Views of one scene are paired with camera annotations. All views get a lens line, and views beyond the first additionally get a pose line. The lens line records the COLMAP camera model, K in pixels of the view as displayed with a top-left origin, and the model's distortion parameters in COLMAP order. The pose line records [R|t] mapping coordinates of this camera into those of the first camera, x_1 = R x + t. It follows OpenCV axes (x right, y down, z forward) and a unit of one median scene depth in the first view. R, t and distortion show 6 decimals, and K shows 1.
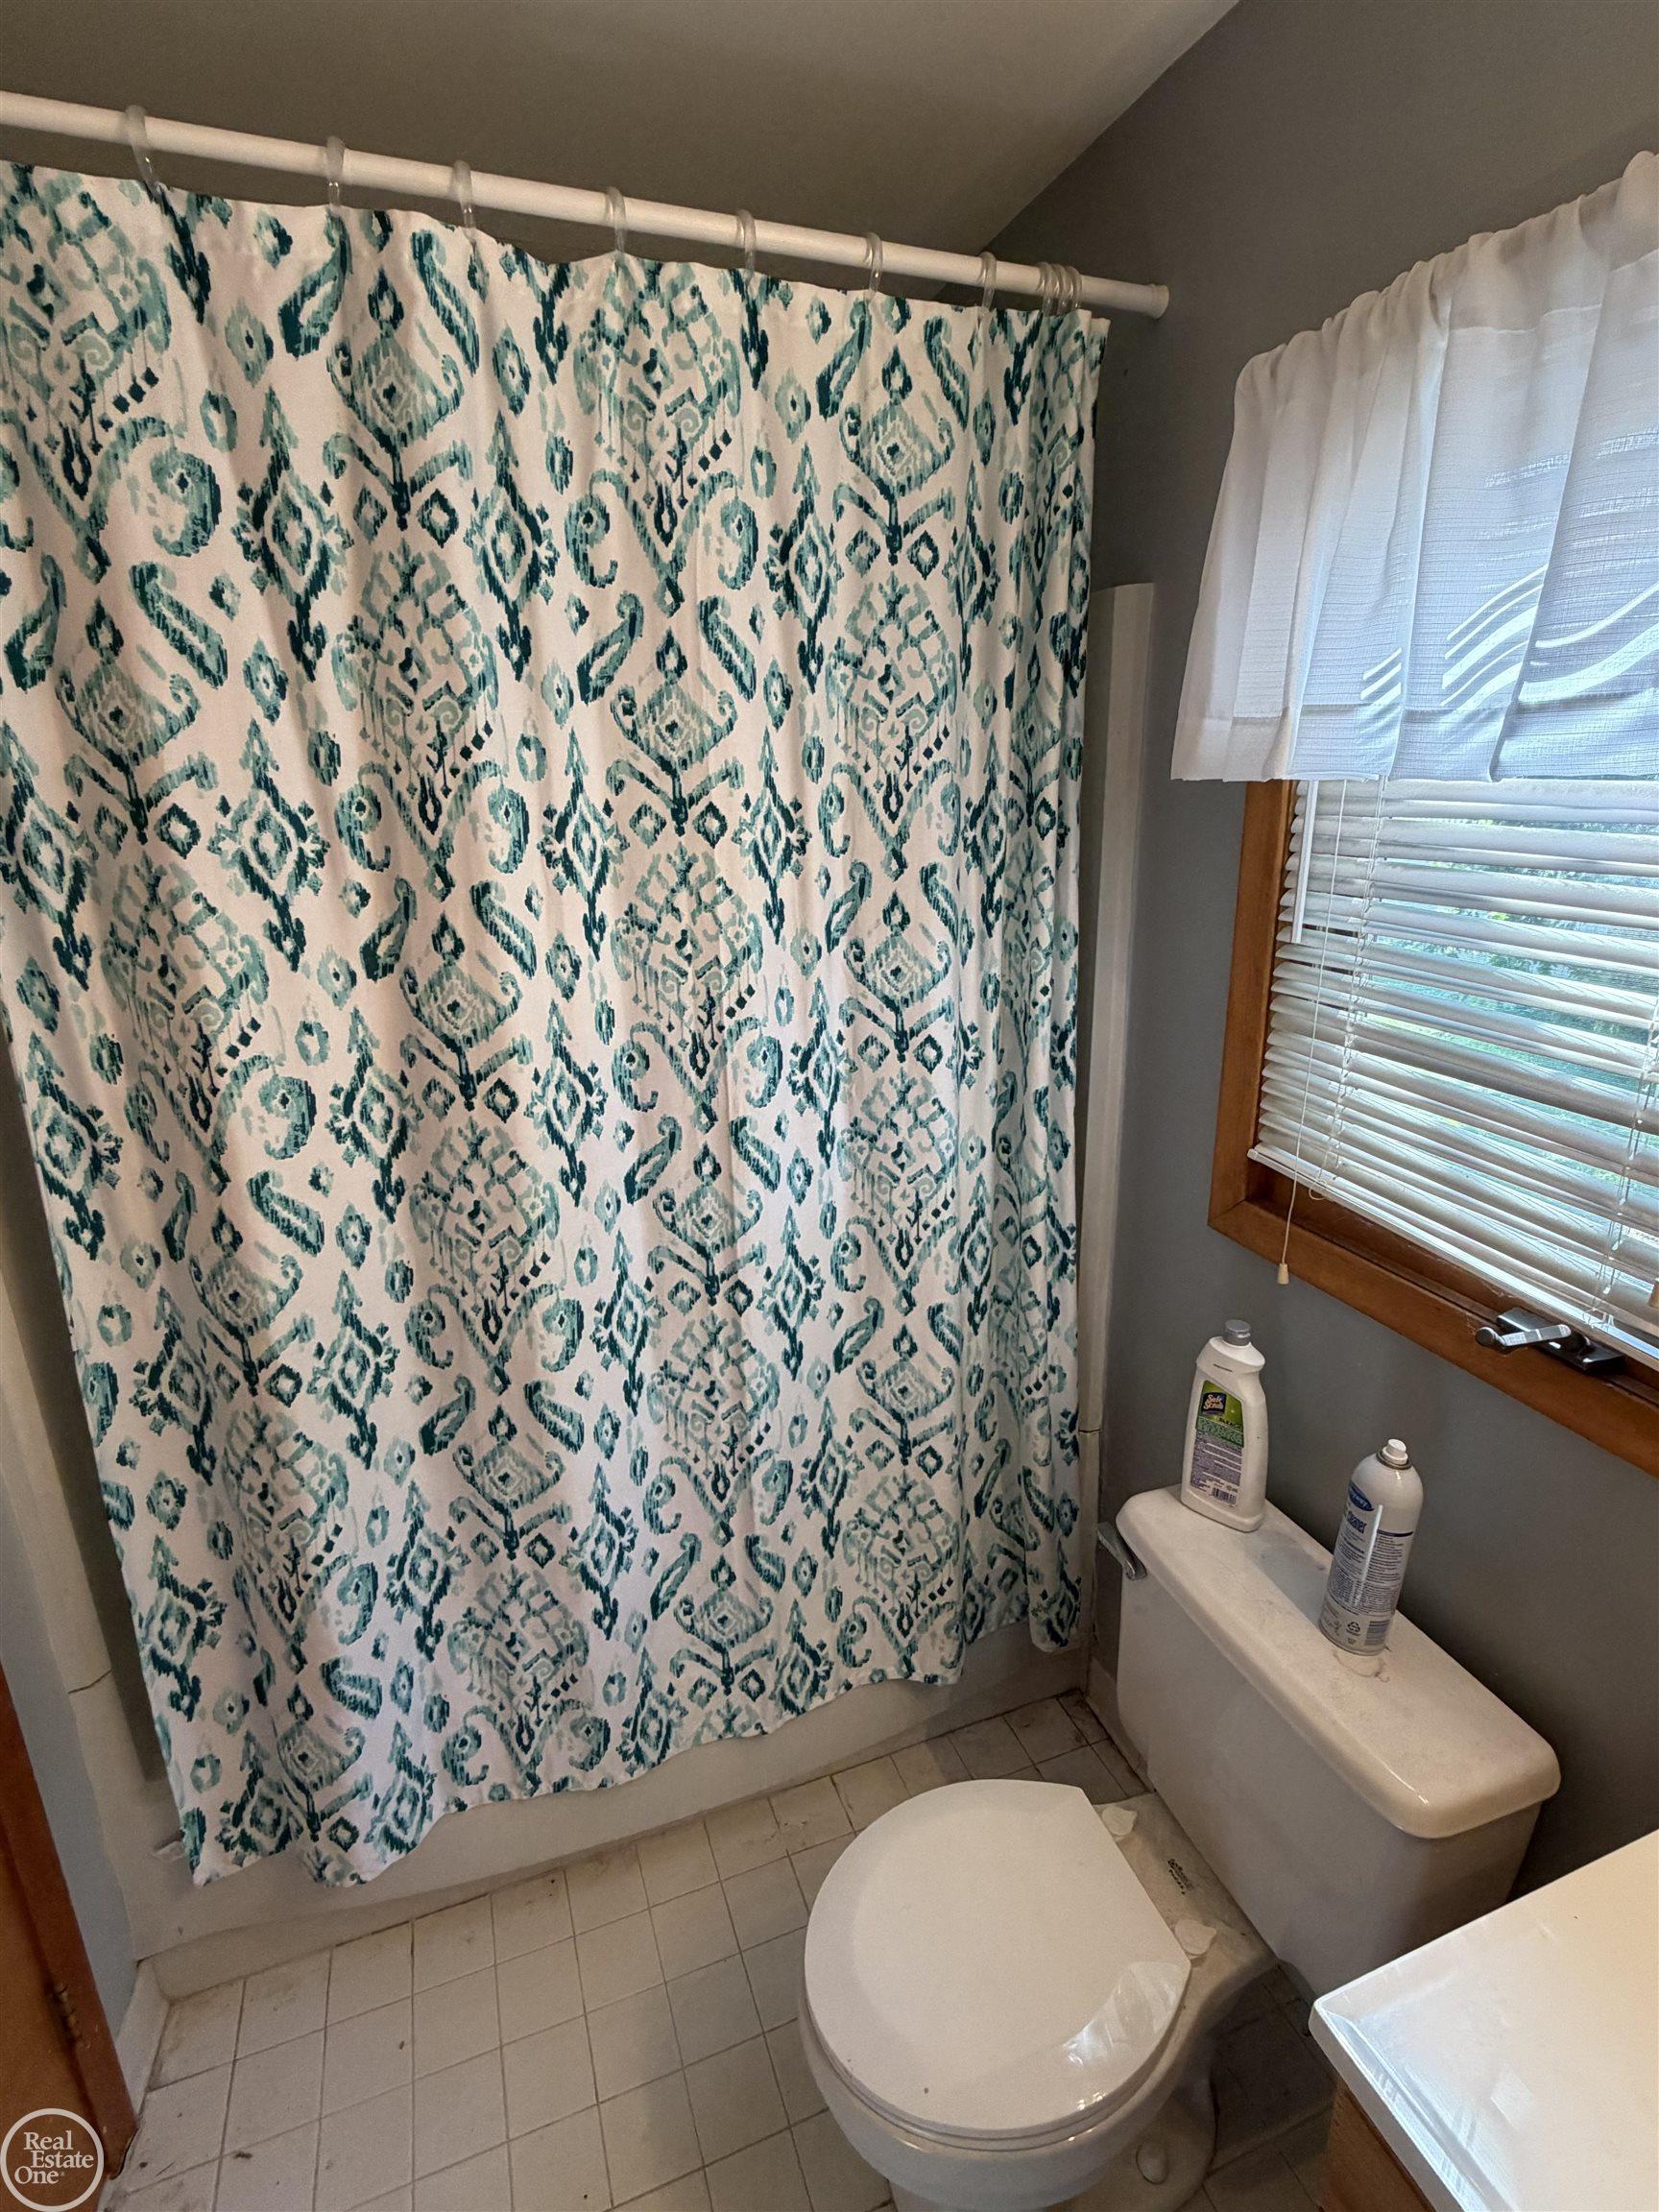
lens RADIAL K [[1054.5, 0, 829.5], [0, 1054.5, 1106.0], [0, 0, 1]] dist [0.000106, 0.000213]
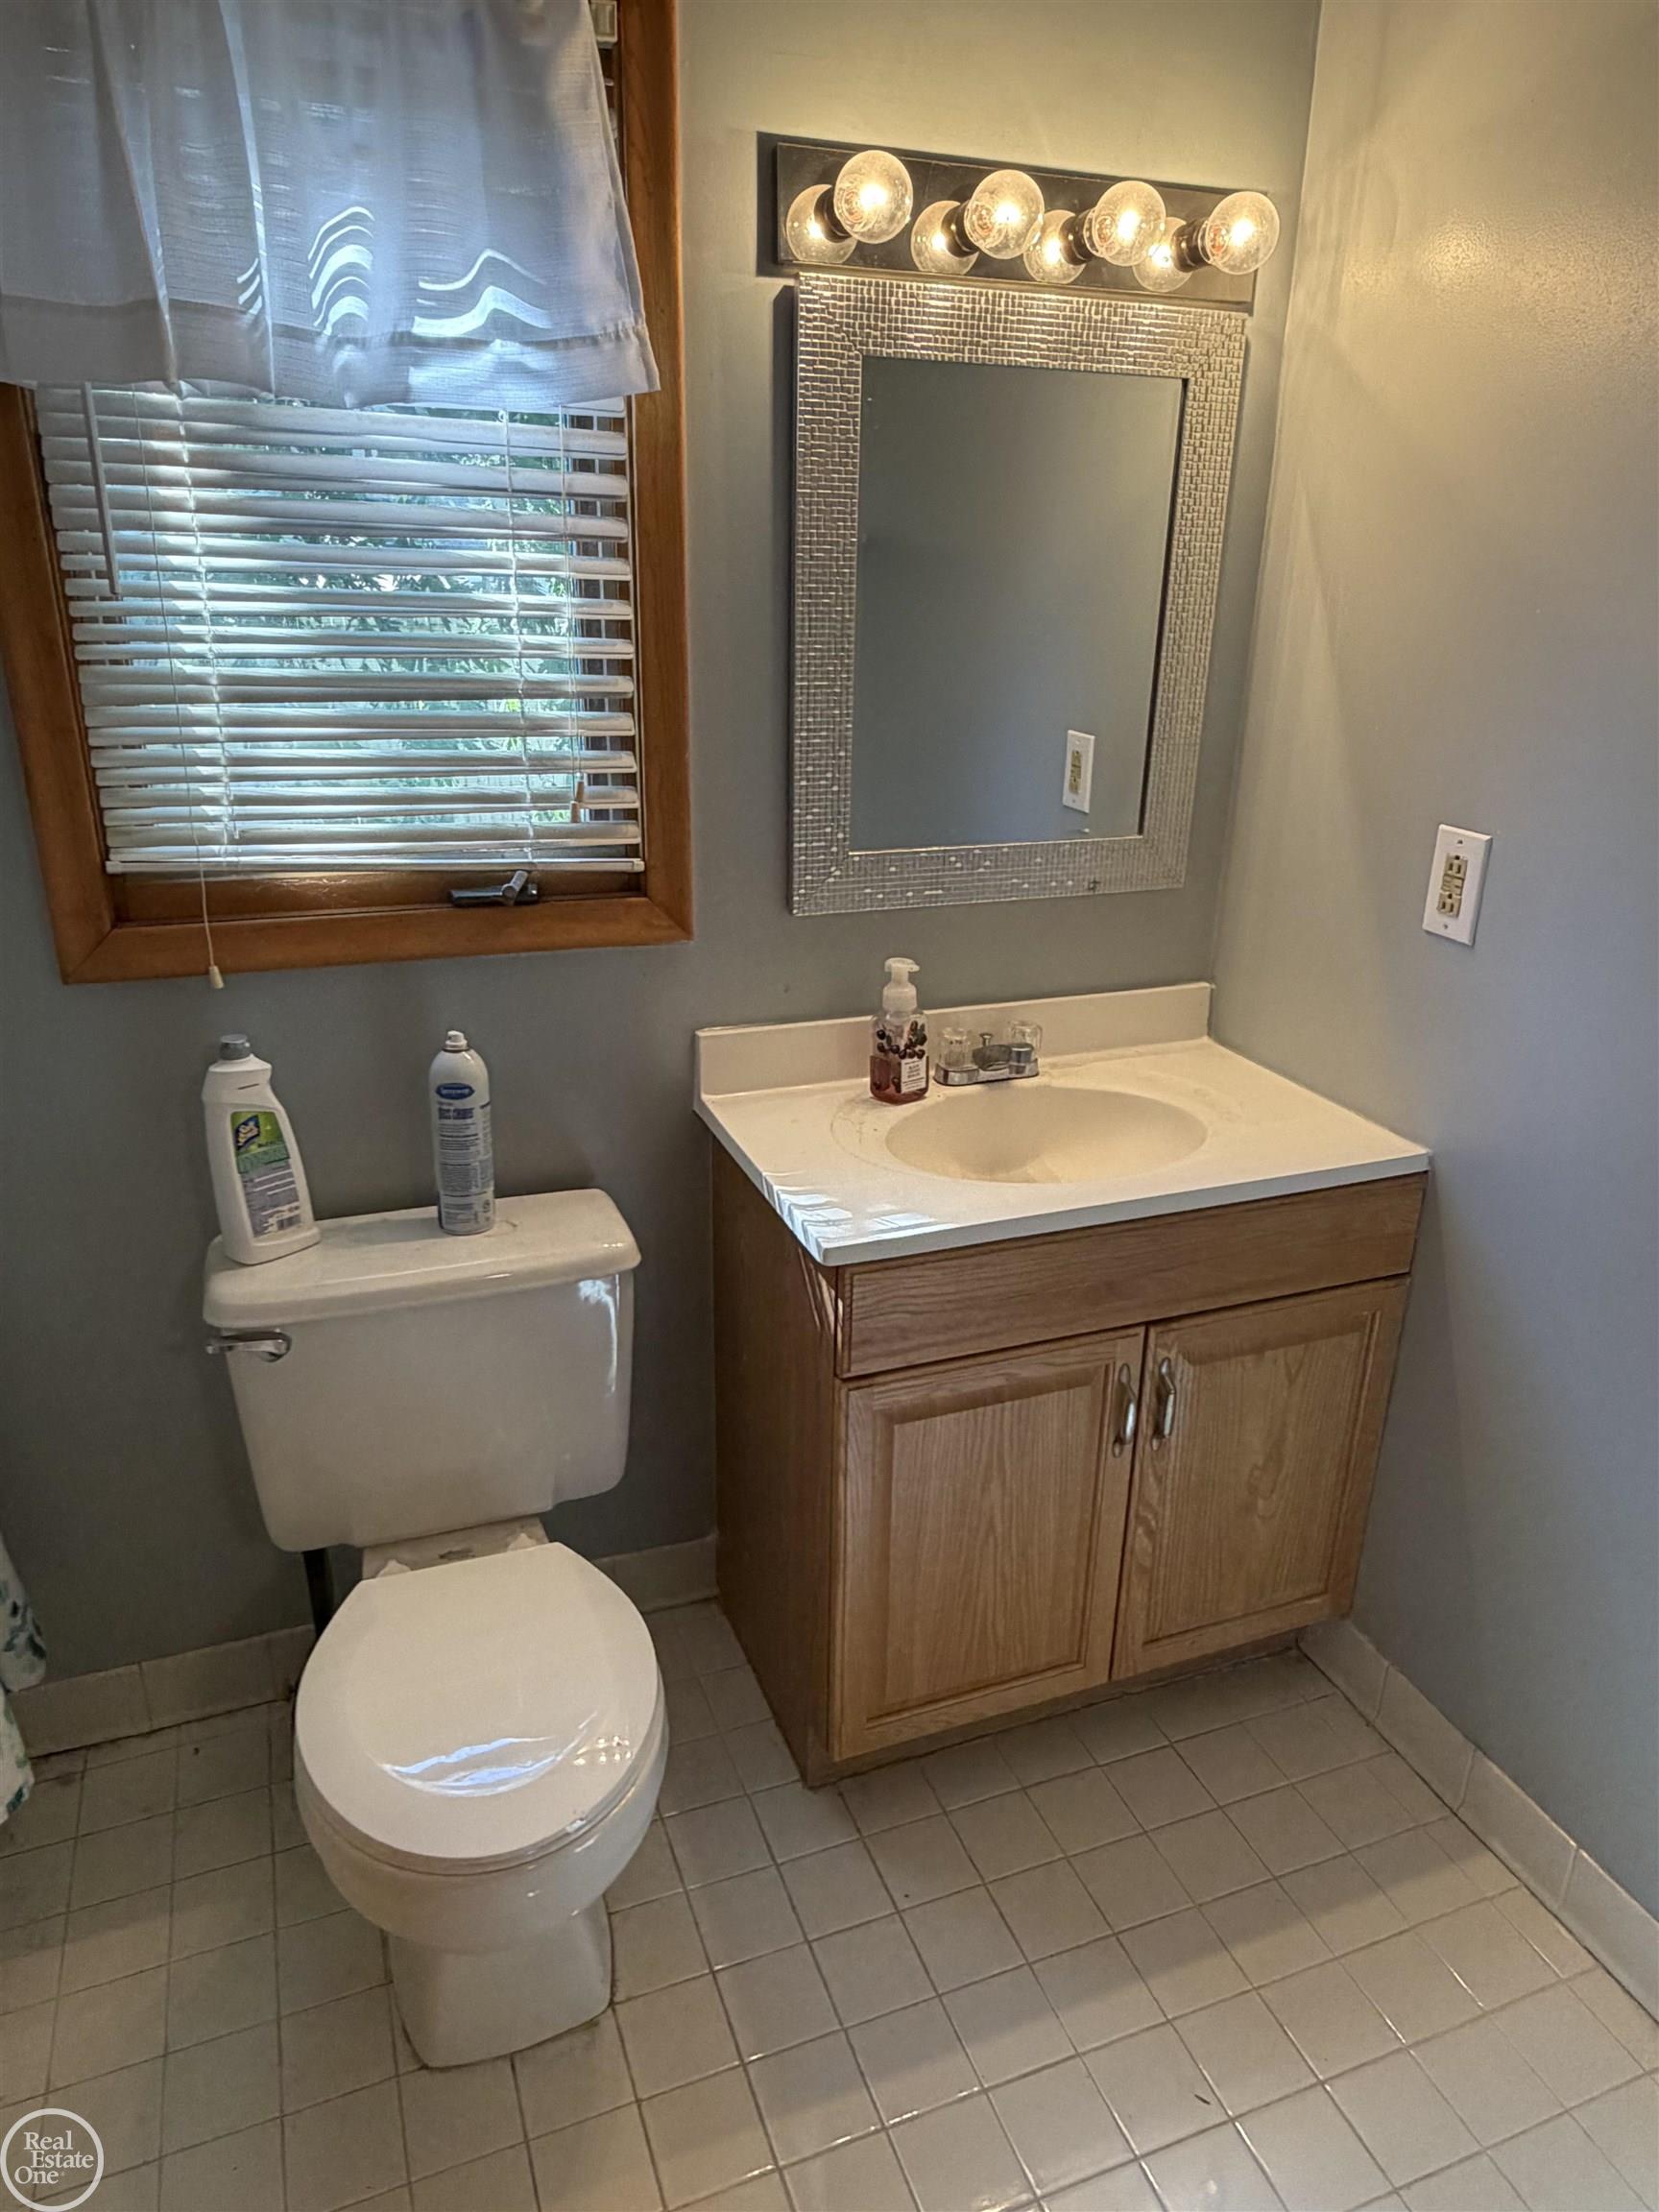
lens RADIAL K [[1413.0, 0, 829.5], [0, 1413.0, 1106.0], [0, 0, 1]] dist [-0.001535, -0.000423]
pose [[-0.003179, -0.342915, 0.939361, -0.788653], [0.273703, 0.903197, 0.330640, 0.002379], [-0.961809, 0.258157, 0.090986, 0.437181]]
